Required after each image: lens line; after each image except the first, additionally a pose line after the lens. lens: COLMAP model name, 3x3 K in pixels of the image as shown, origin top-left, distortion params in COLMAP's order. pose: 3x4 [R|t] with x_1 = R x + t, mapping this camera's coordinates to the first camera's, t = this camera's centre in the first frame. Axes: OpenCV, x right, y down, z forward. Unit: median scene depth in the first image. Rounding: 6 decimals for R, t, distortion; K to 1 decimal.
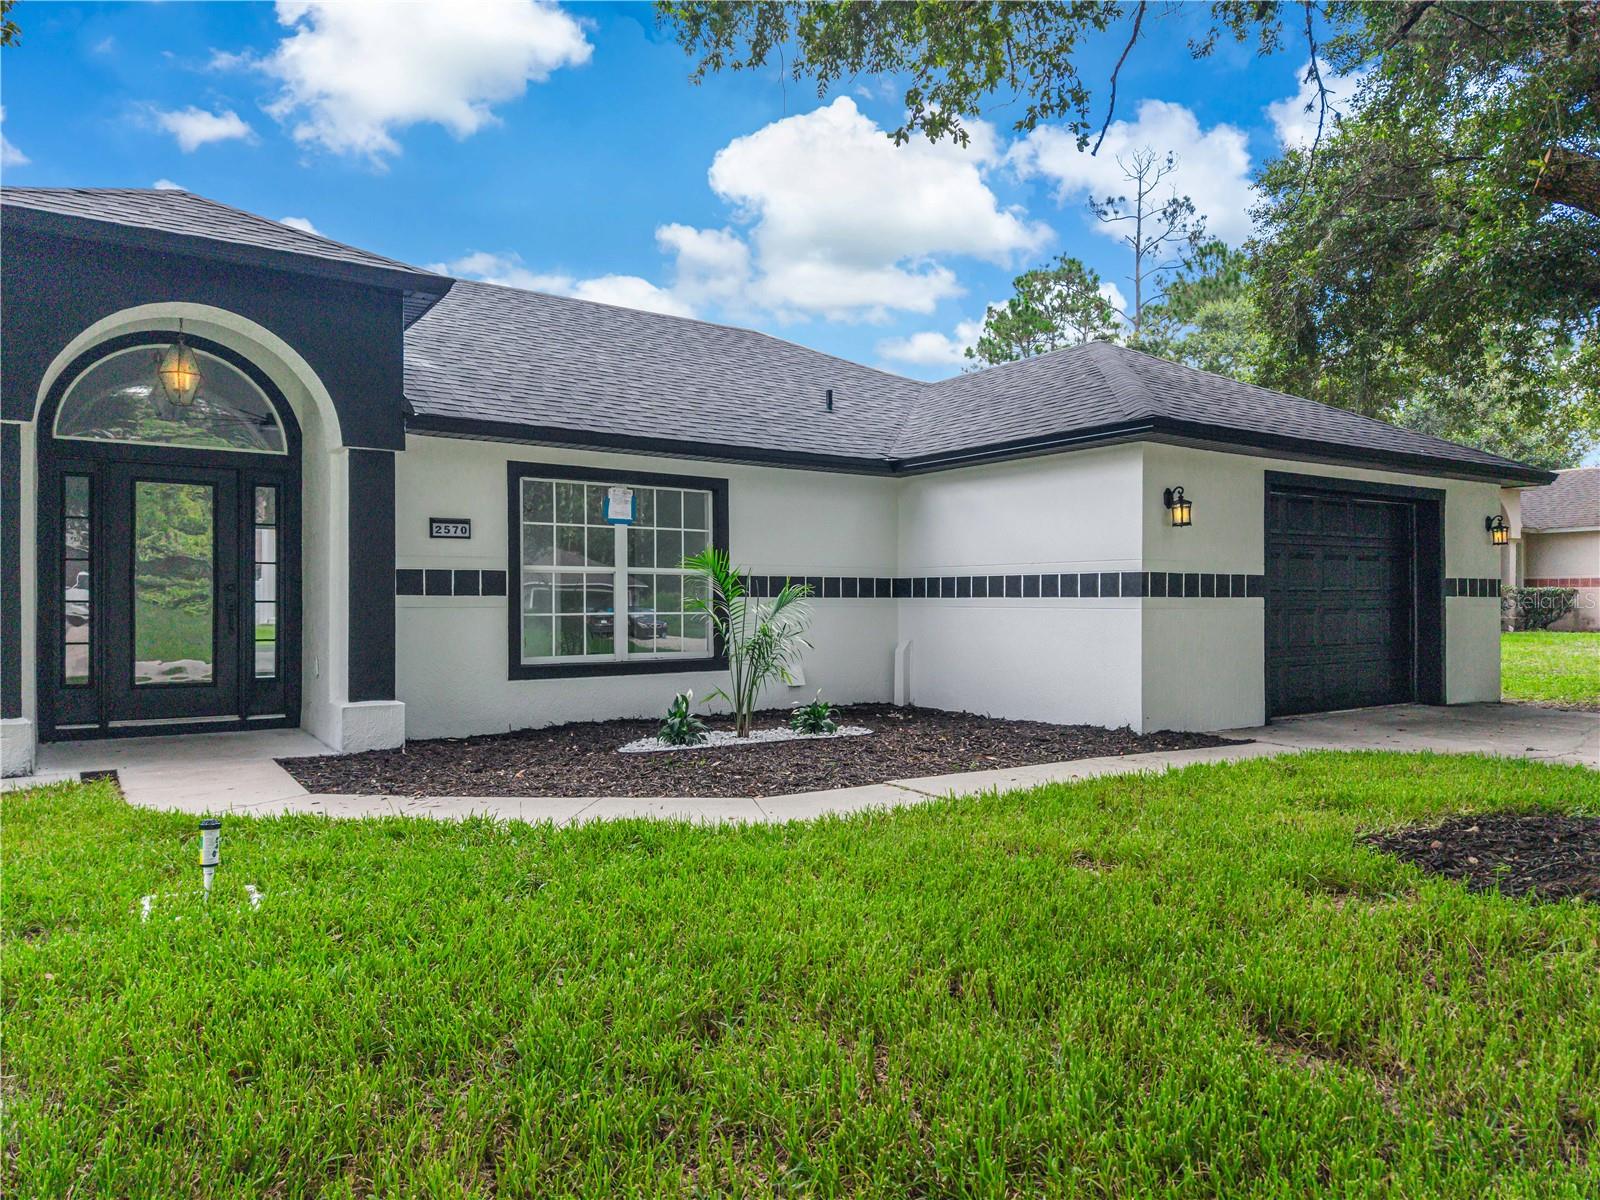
lens RADIAL K [[1060.7, 0, 800.0], [0, 1060.7, 600.0], [0, 0, 1]] dist [0.005632, 0.000155]
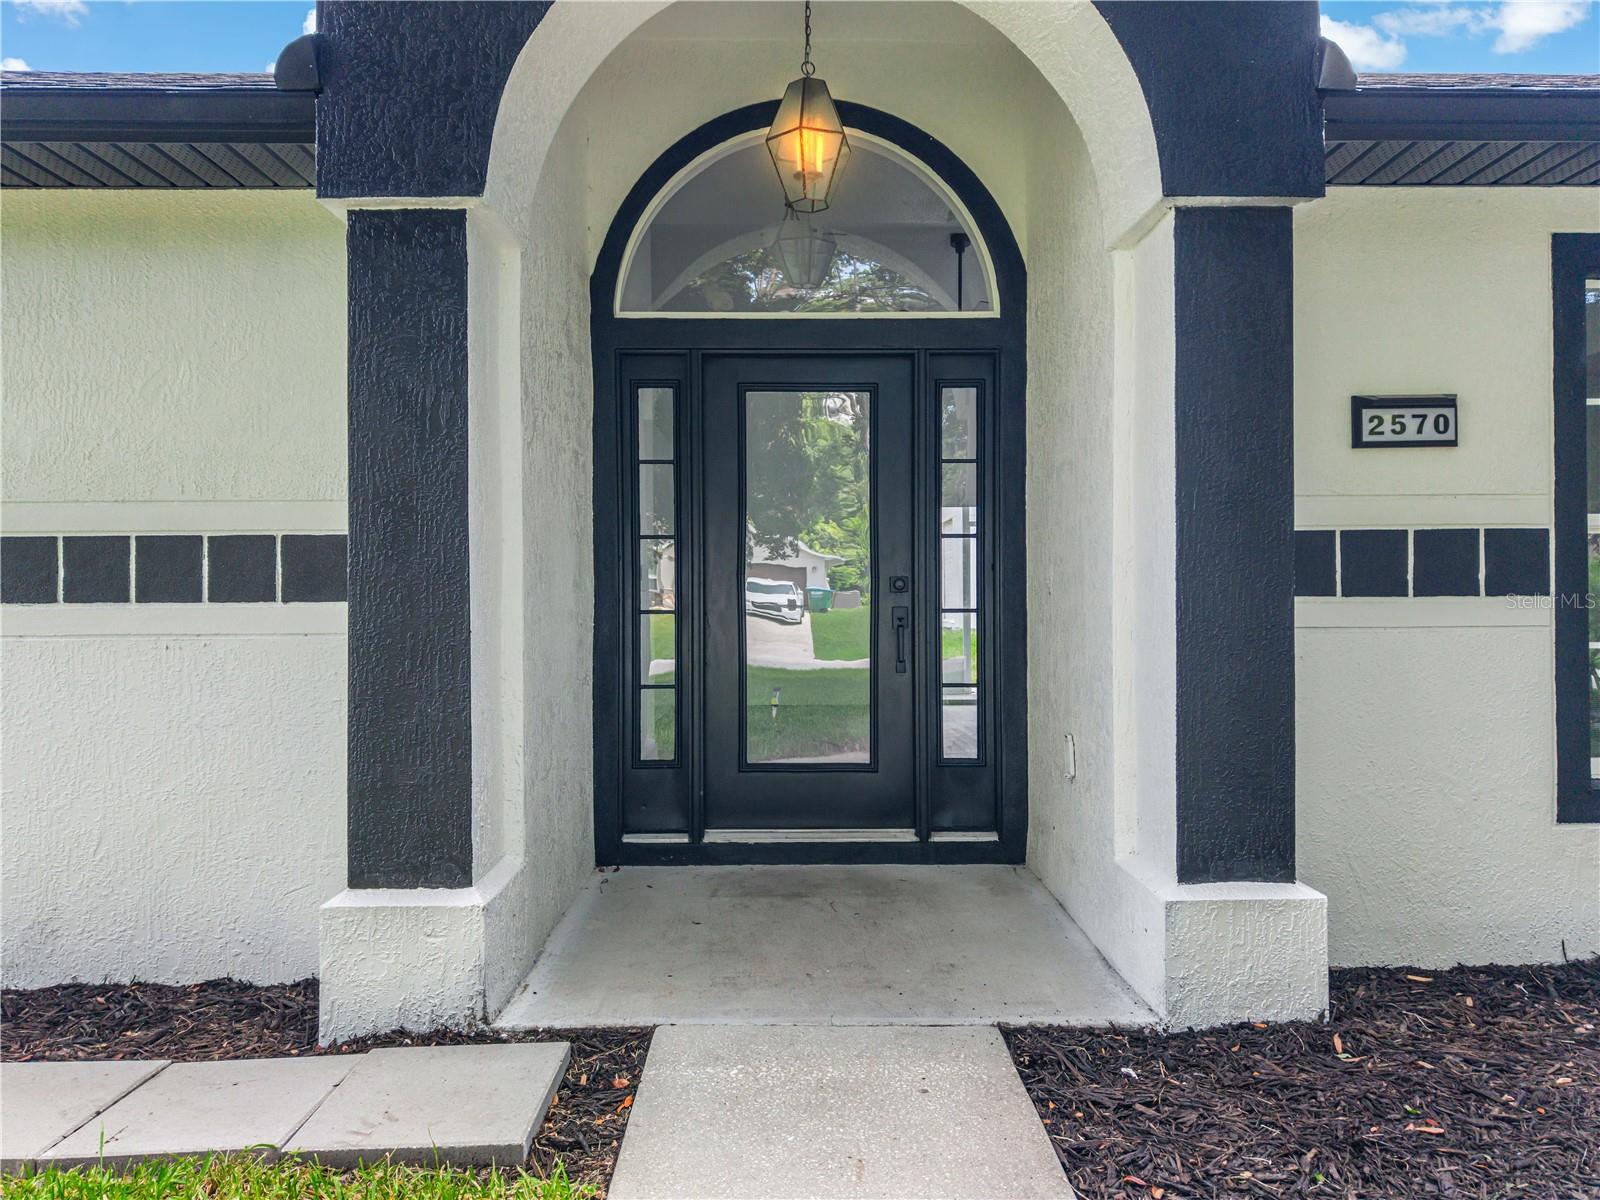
lens RADIAL K [[1065.7, 0, 805.0], [0, 1065.7, 598.0], [0, 0, 1]] dist [0.091714, -0.115767]
pose [[0.834977, -0.005058, -0.550262, -0.291734], [0.005642, 0.999984, -0.000631, -0.004619], [0.550256, -0.002577, 0.834992, 0.546983]]
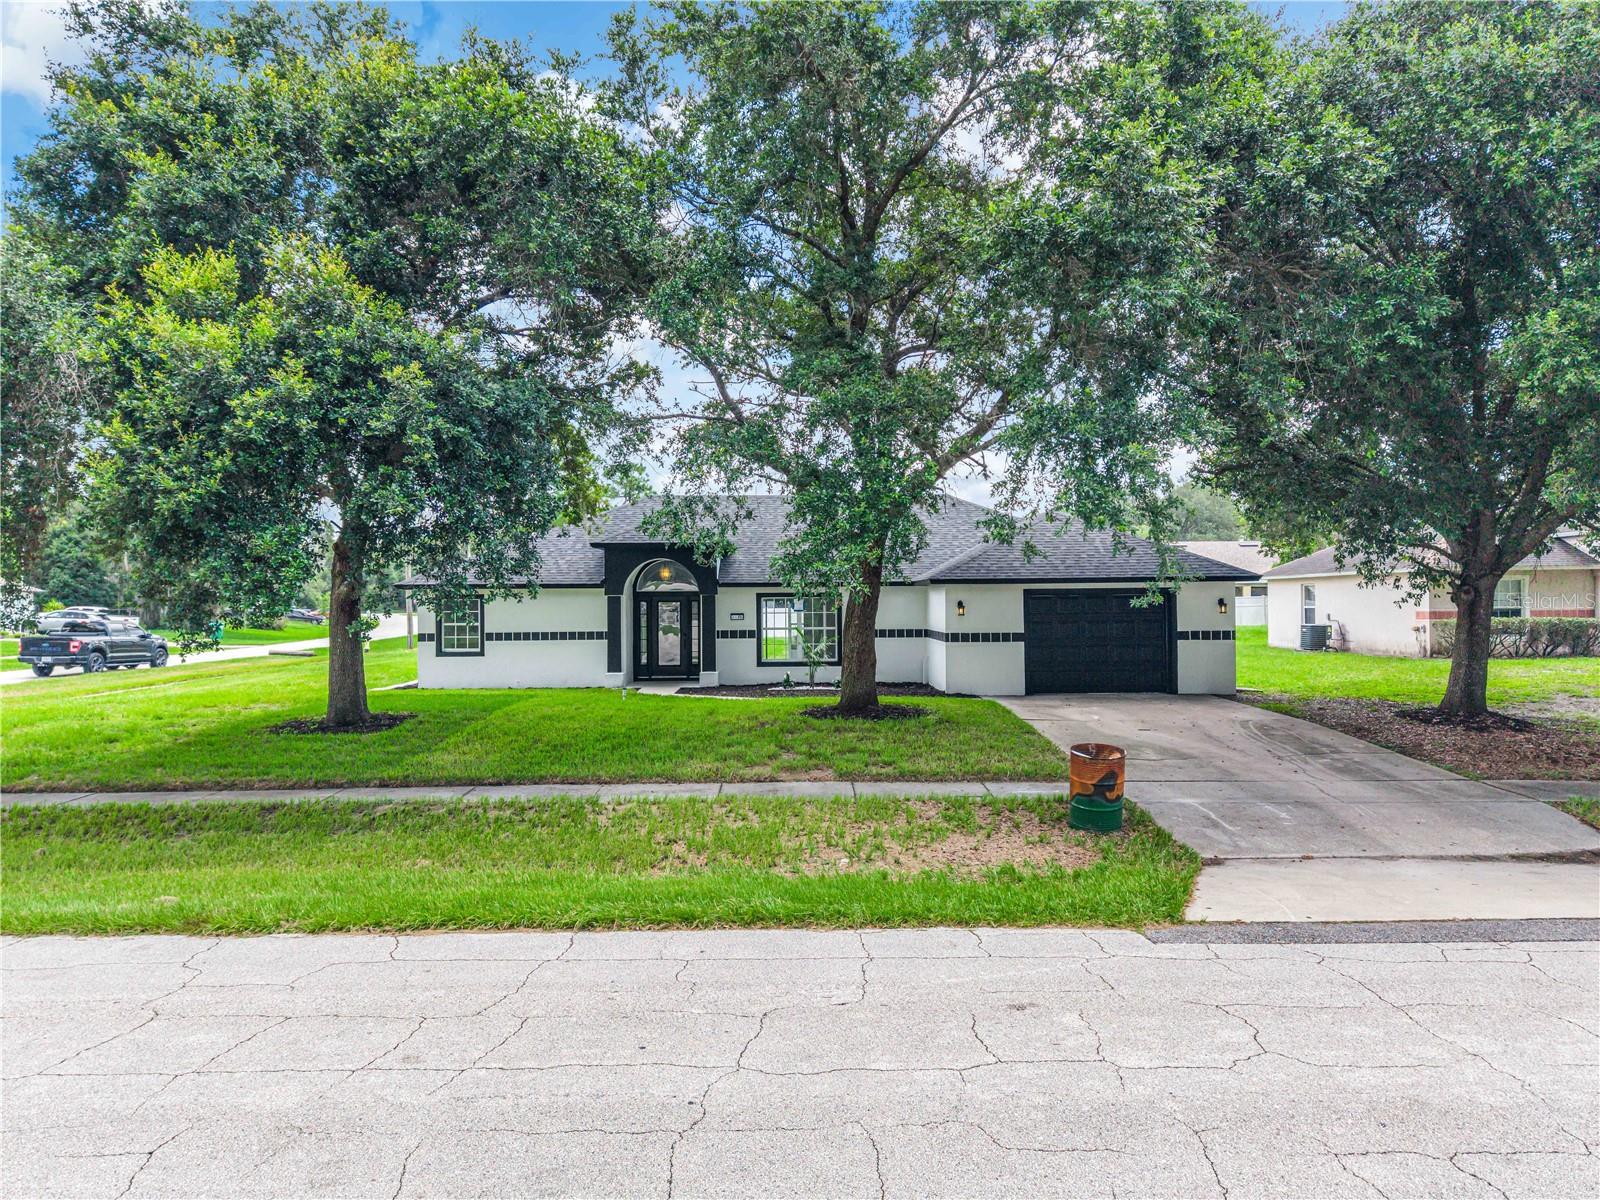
lens RADIAL K [[1065.7, 0, 805.0], [0, 1065.7, 598.0], [0, 0, 1]] dist [0.091714, -0.115767]
pose [[0.838664, -0.007282, -0.544600, 1.512770], [0.005036, 0.999972, -0.005615, -0.102054], [0.544626, 0.001966, 0.838677, -1.482671]]
